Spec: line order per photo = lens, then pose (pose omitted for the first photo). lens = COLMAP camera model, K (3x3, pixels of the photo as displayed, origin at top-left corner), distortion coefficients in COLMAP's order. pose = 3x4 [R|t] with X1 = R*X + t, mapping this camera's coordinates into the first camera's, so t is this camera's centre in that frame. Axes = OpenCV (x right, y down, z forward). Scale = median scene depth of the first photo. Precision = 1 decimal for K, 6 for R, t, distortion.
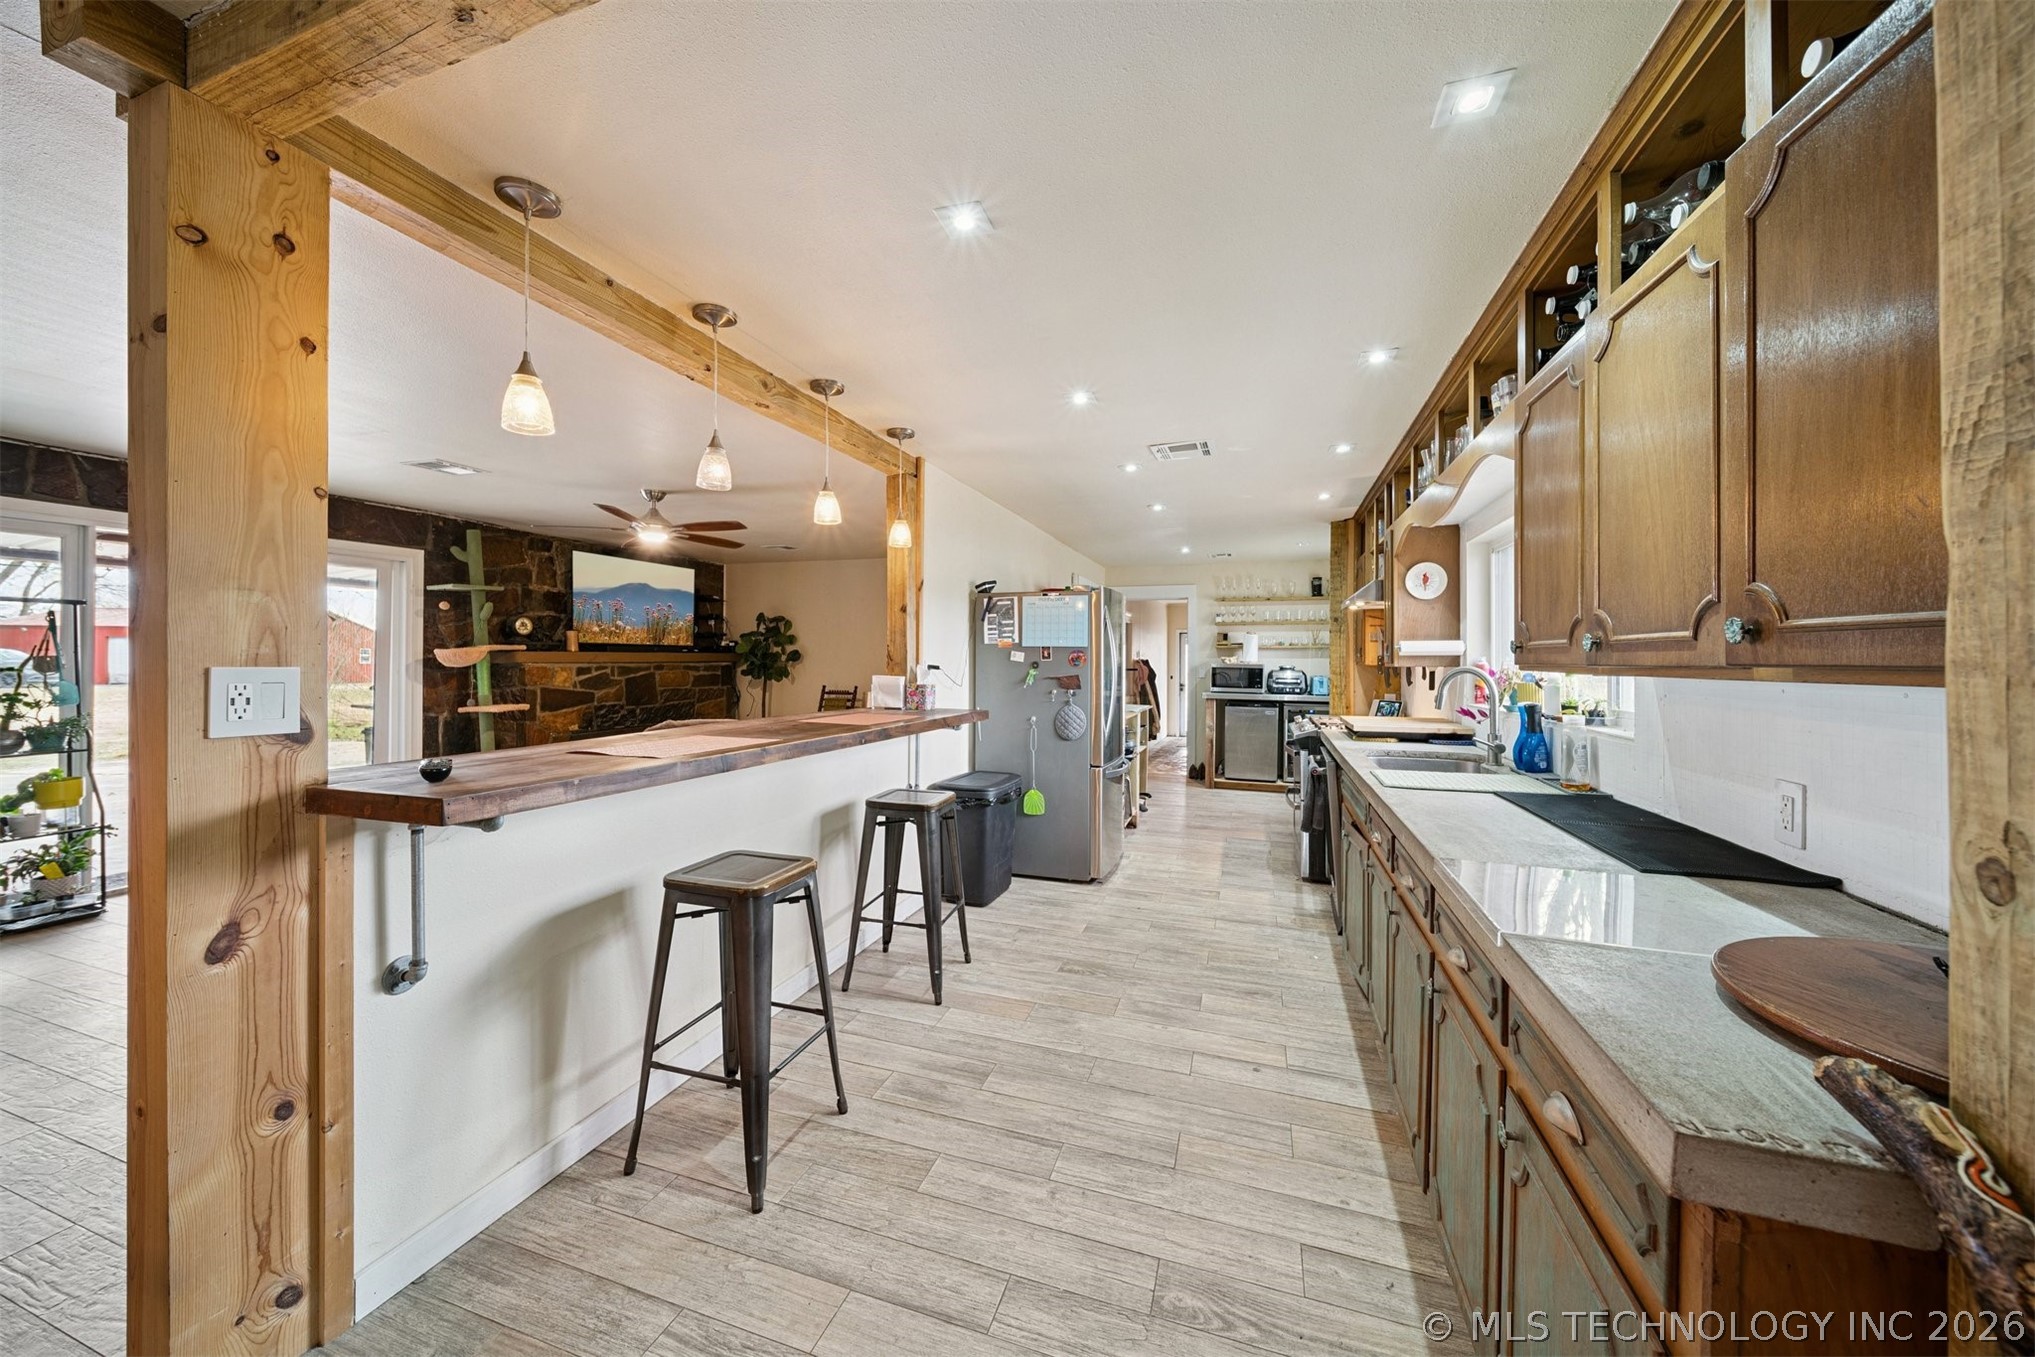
lens RADIAL K [[715.6, 0, 1008.4], [0, 715.6, 662.4], [0, 0, 1]] dist [0.000991, -0.001541]
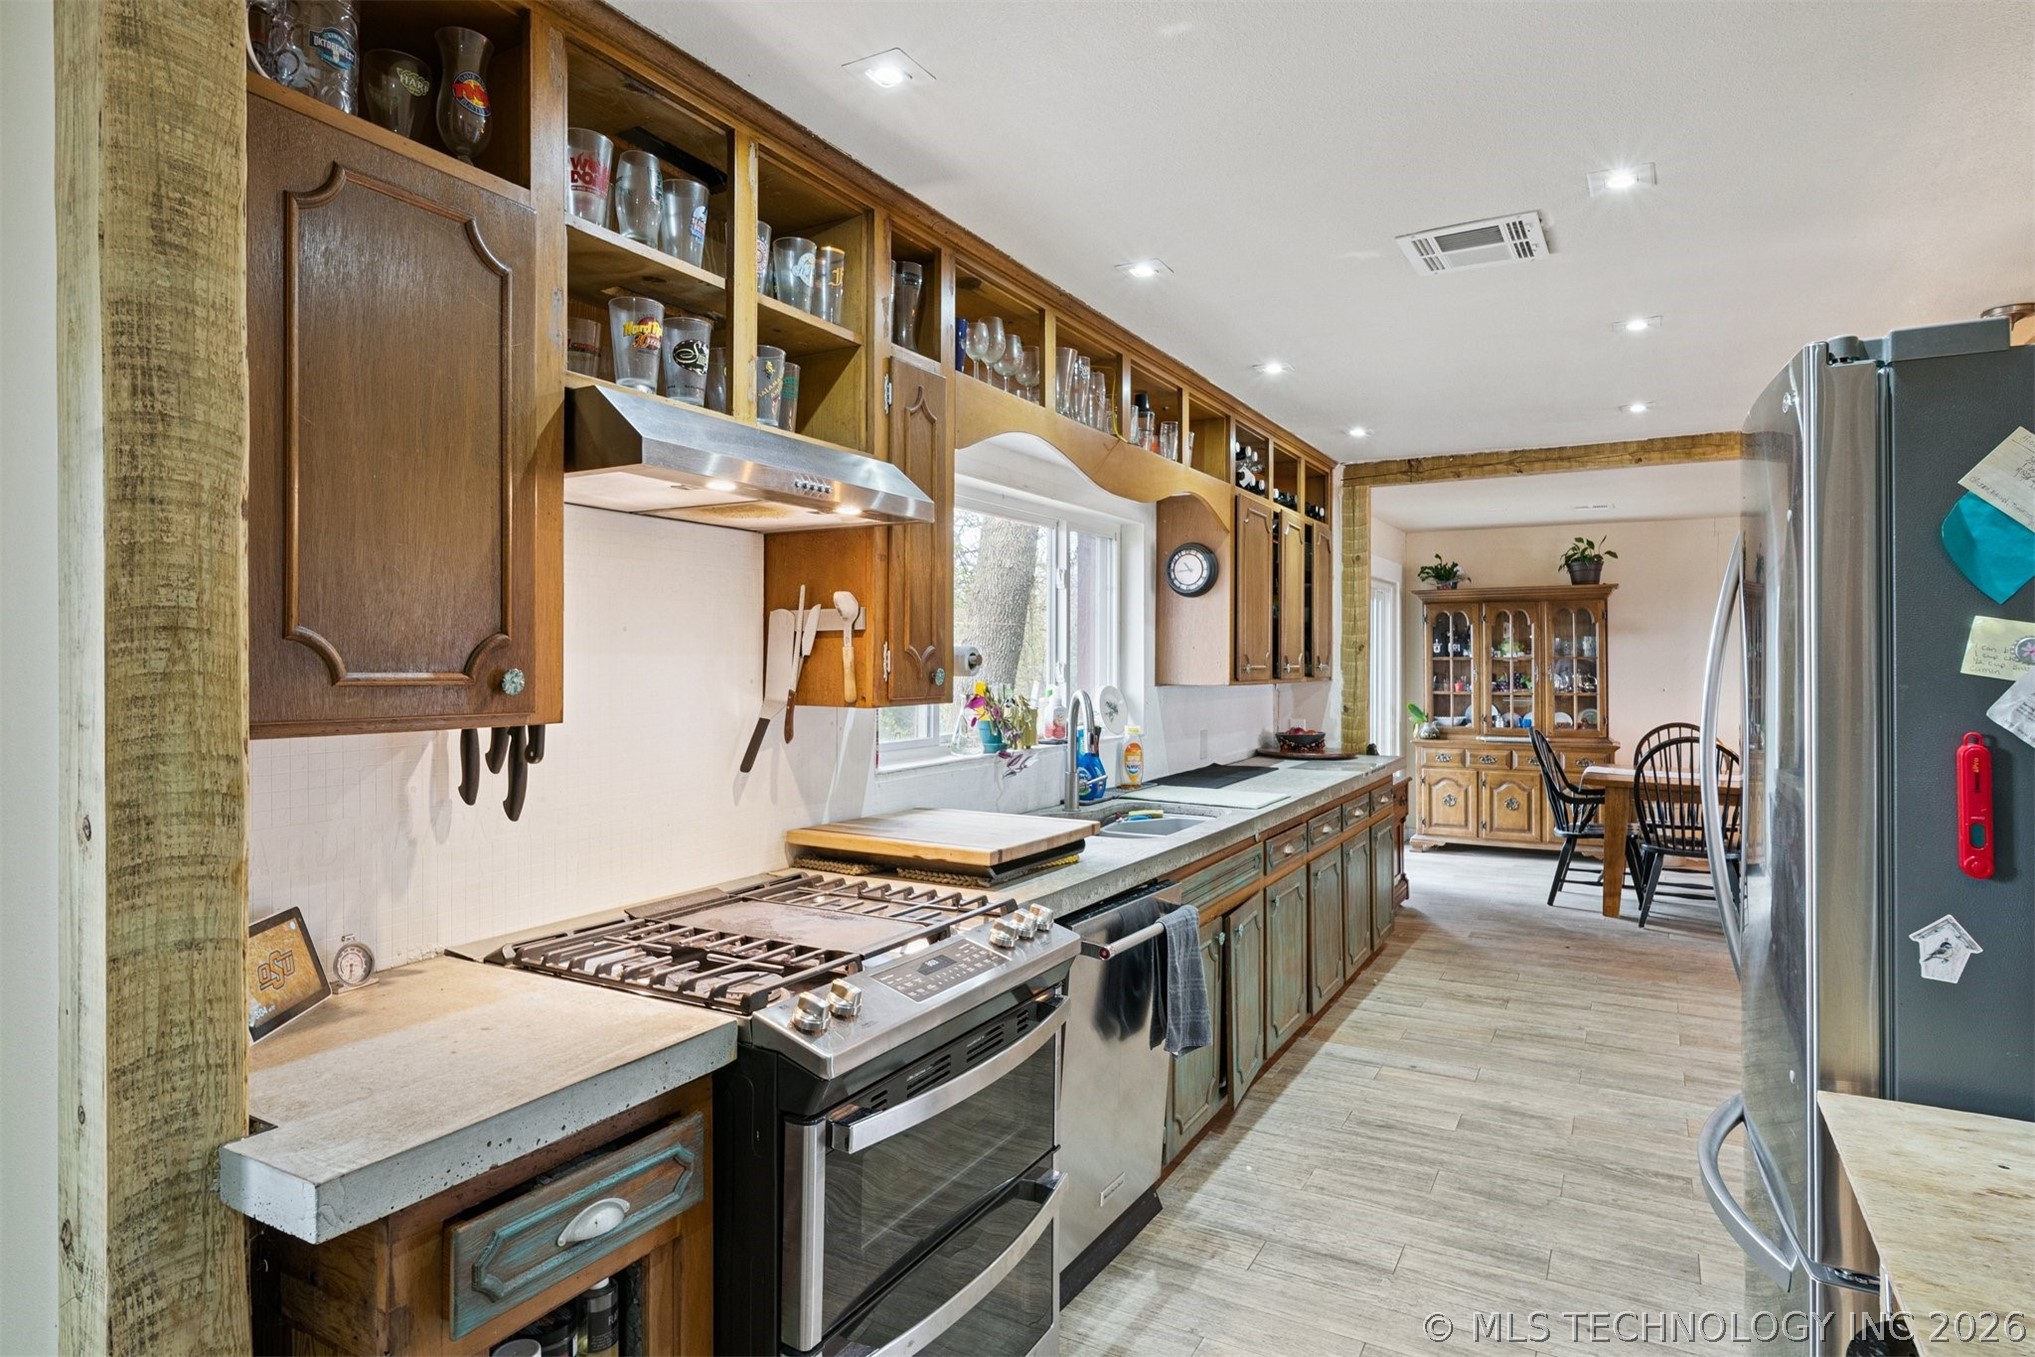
lens RADIAL K [[1115.7, 0, 1014.0], [0, 1115.7, 652.6], [0, 0, 1]] dist [0.005139, 0.000247]
pose [[-0.983313, -0.005972, 0.181825, 0.348523], [-0.006826, 0.999968, -0.004072, -0.018322], [-0.181795, -0.005245, -0.983322, 1.511655]]
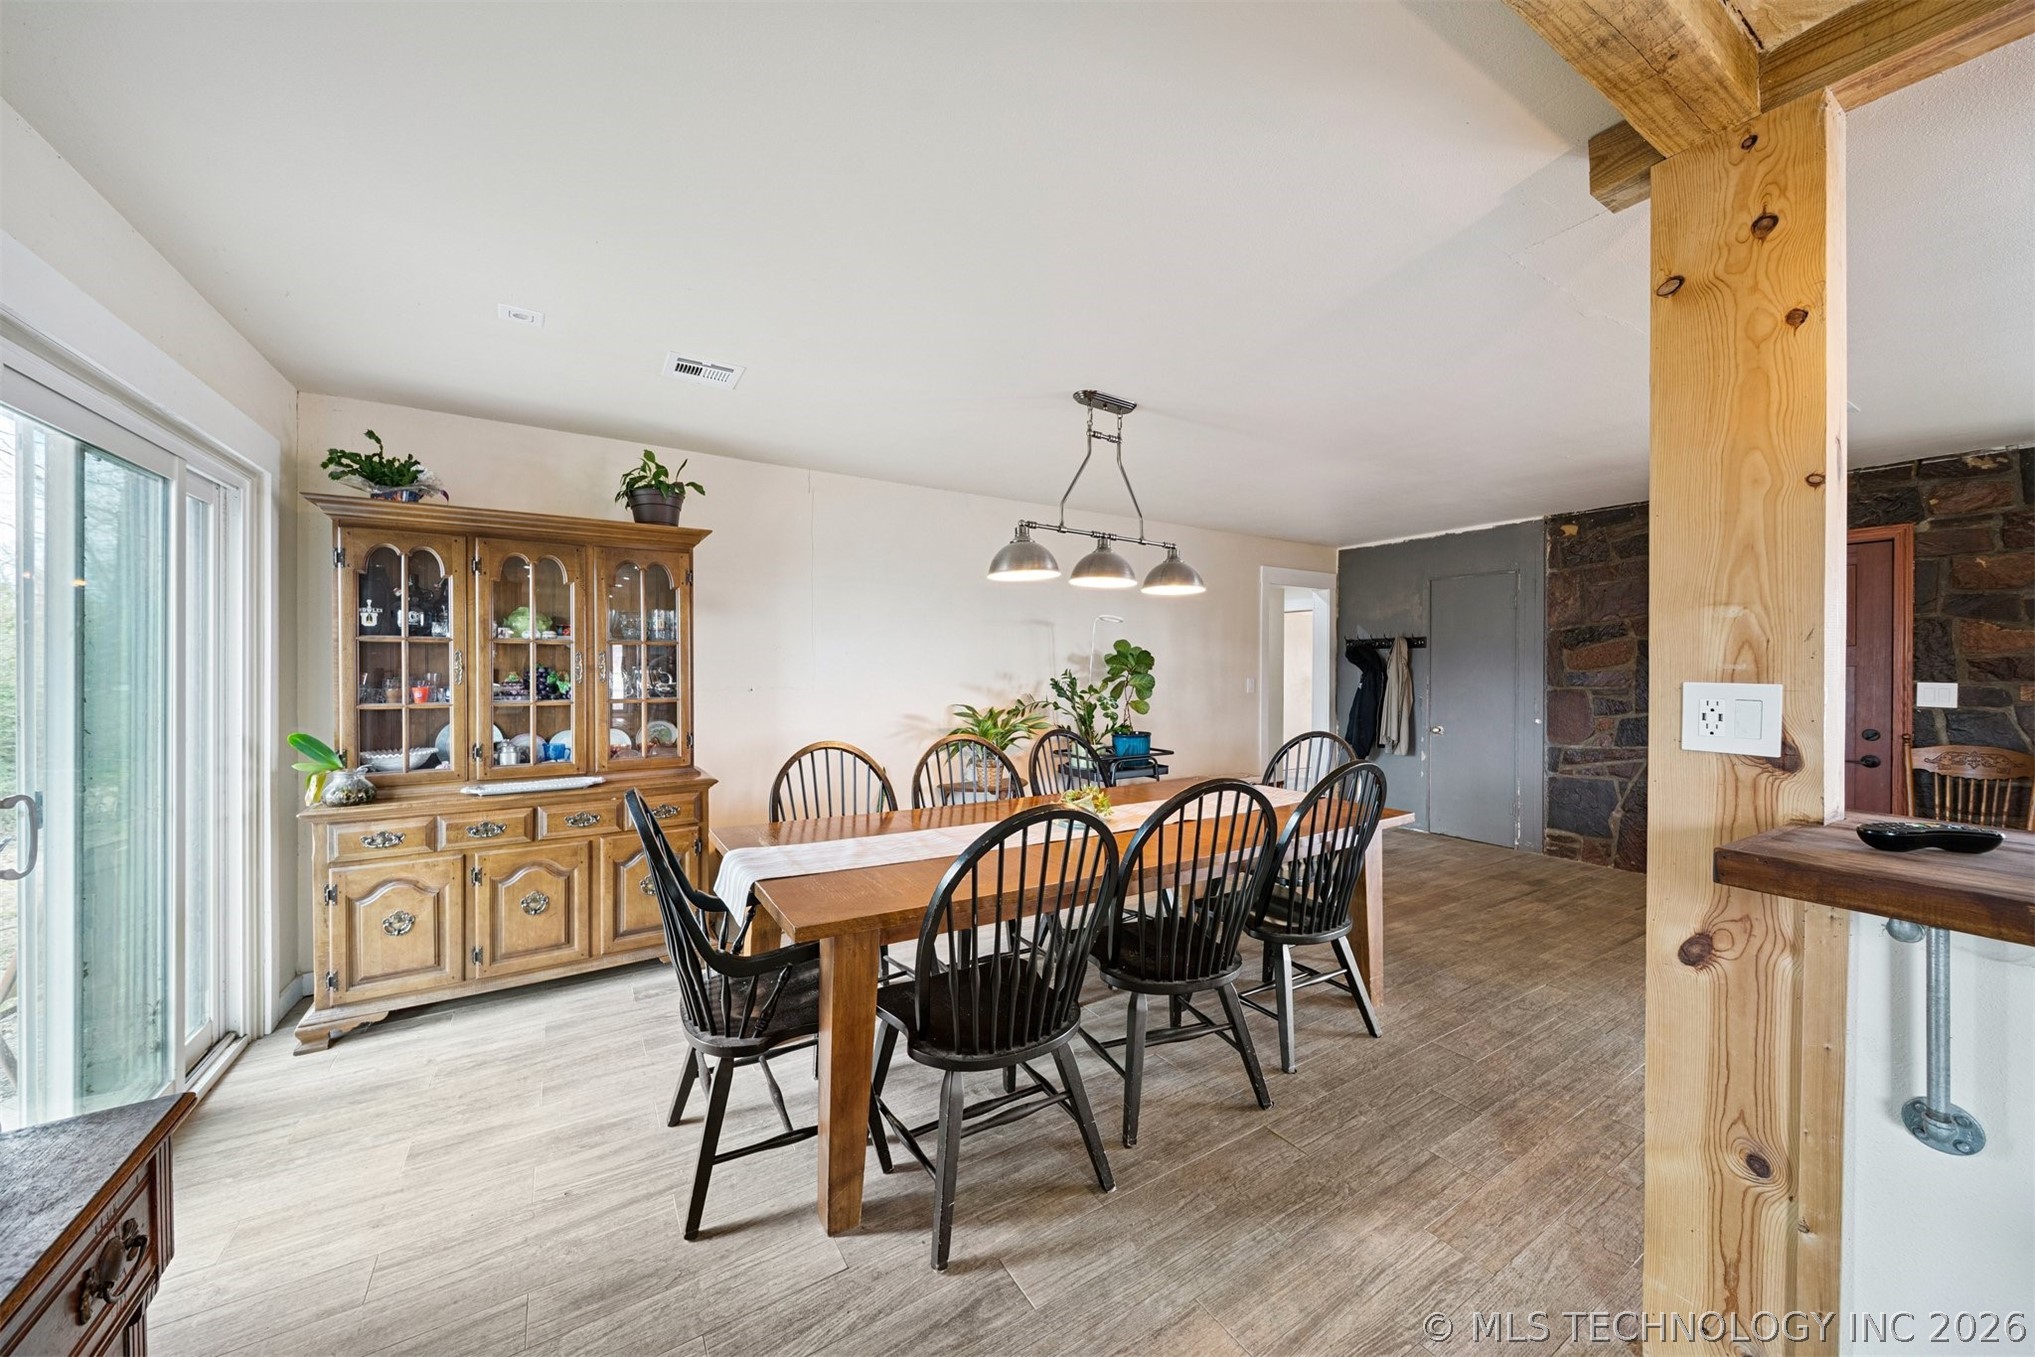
lens RADIAL K [[715.6, 0, 998.6], [0, 715.6, 670.5], [0, 0, 1]] dist [0.000991, -0.001541]
pose [[-0.639520, -0.004310, -0.768762, 0.101338], [-0.011042, 0.999933, 0.003579, -0.000935], [0.768695, 0.010777, -0.639525, 0.260205]]
